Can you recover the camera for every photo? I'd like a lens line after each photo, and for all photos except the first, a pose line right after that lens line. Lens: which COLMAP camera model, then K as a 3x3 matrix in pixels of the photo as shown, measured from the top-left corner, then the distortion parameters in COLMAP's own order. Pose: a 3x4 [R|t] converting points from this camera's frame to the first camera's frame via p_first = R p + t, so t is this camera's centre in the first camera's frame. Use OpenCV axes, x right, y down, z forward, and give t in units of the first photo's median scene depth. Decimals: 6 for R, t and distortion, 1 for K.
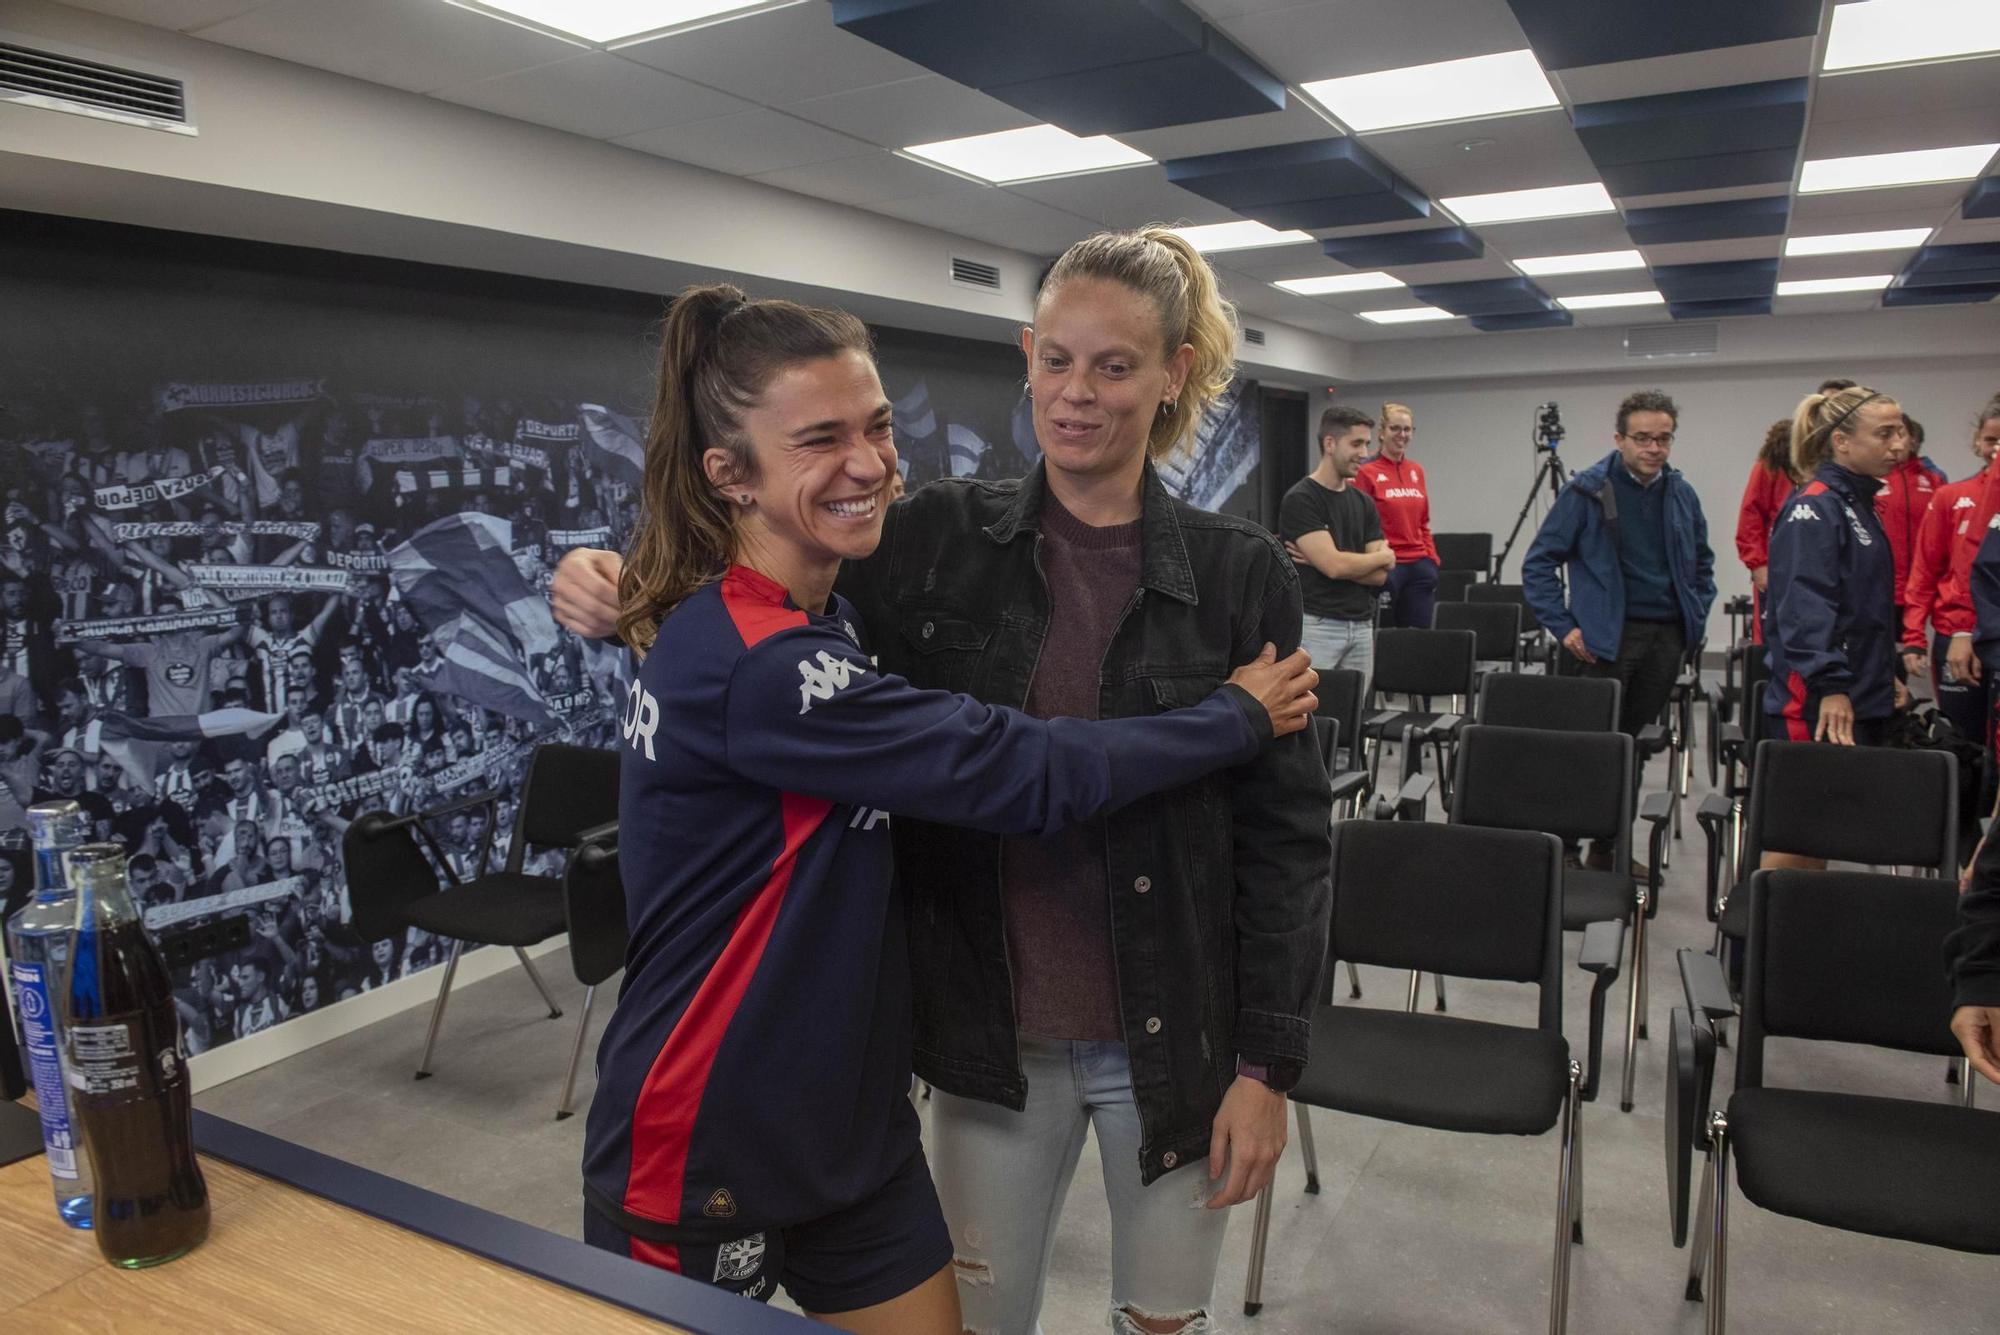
lens RADIAL K [[1369.1, 0, 1009.5], [0, 1369.1, 670.7], [0, 0, 1]] dist [-0.066815, 0.002351]
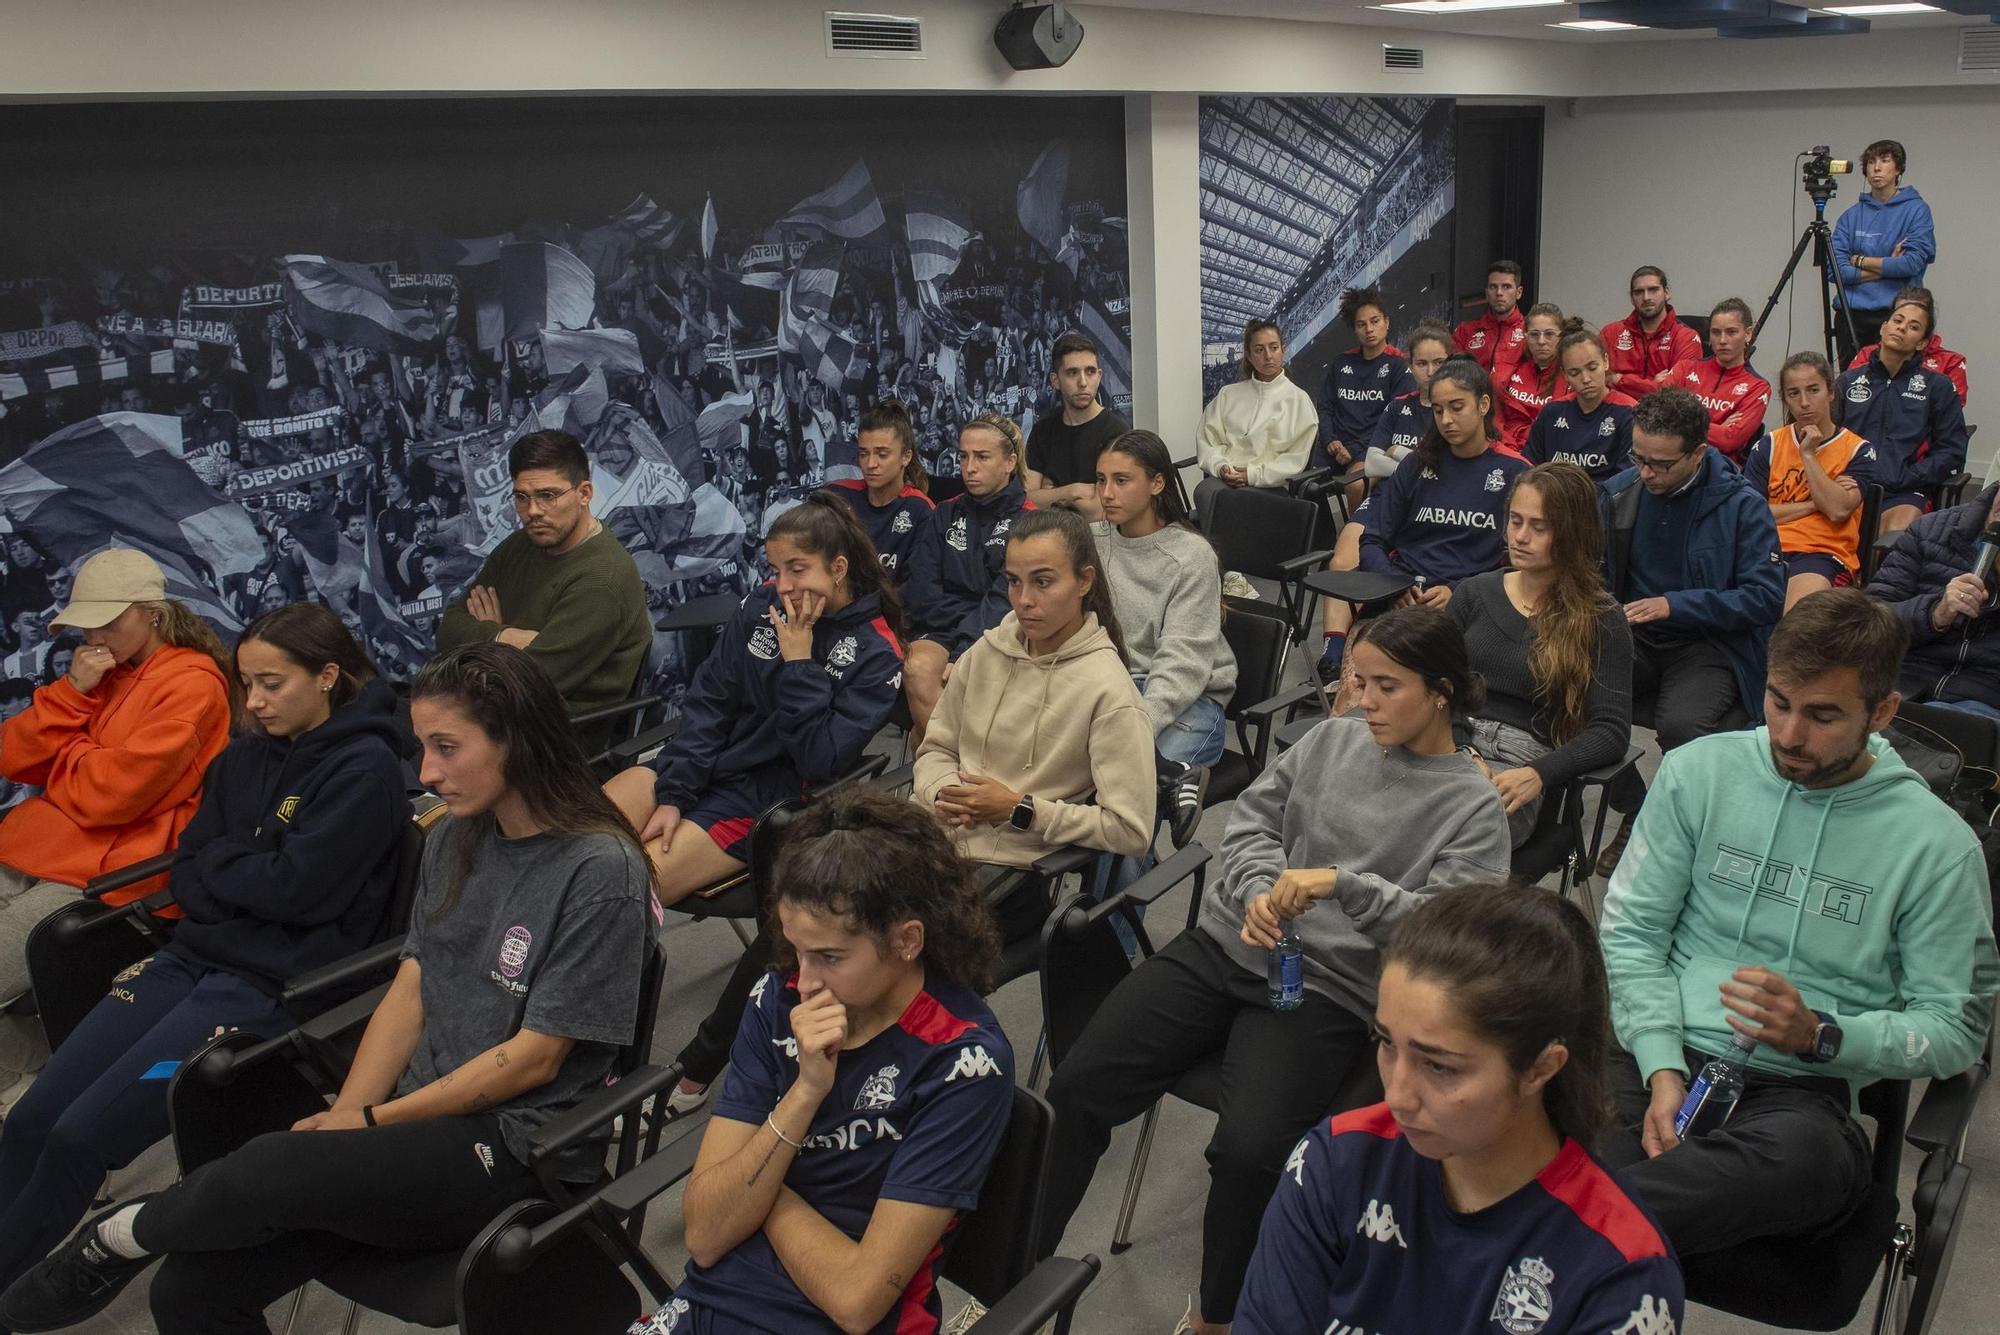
lens RADIAL K [[1658.2, 0, 1079.9], [0, 1658.2, 605.0], [0, 0, 1]] dist [-0.042380, -0.019297]
pose [[0.989543, 0.035685, -0.139753, 0.294078], [-0.017081, 0.991087, 0.132118, -0.134438], [0.143222, -0.128349, 0.981333, 0.111757]]
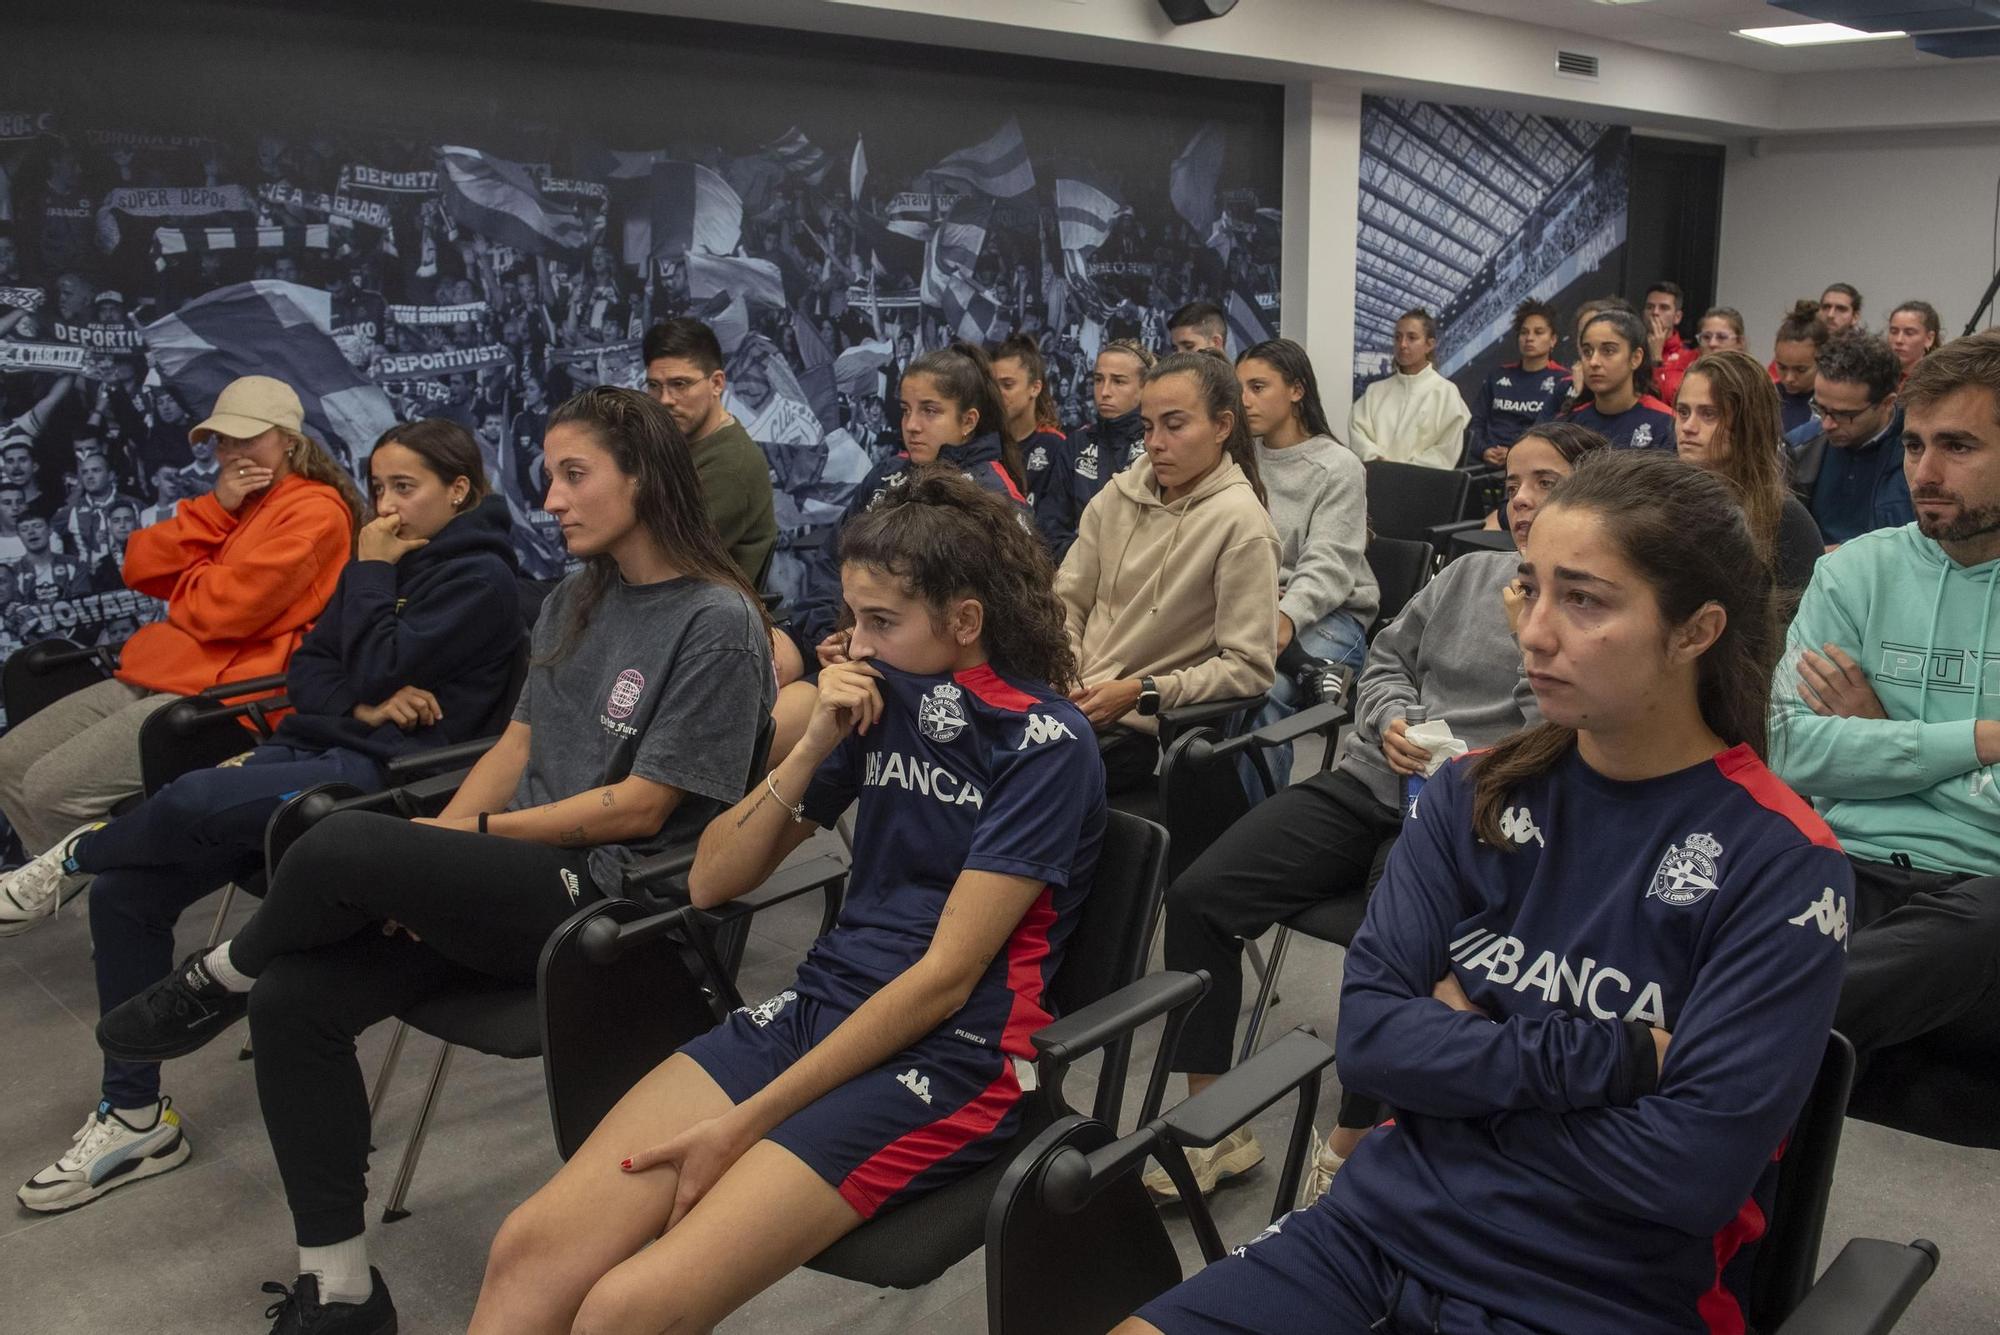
lens RADIAL K [[1711.0, 0, 1057.8], [0, 1711.0, 616.9], [0, 0, 1]] dist [-0.045936, -0.004256]
pose [[0.969731, 0.075103, -0.232340, 0.299049], [-0.058012, 0.995142, 0.079548, -0.022644], [0.237186, -0.063661, 0.969376, 0.108232]]
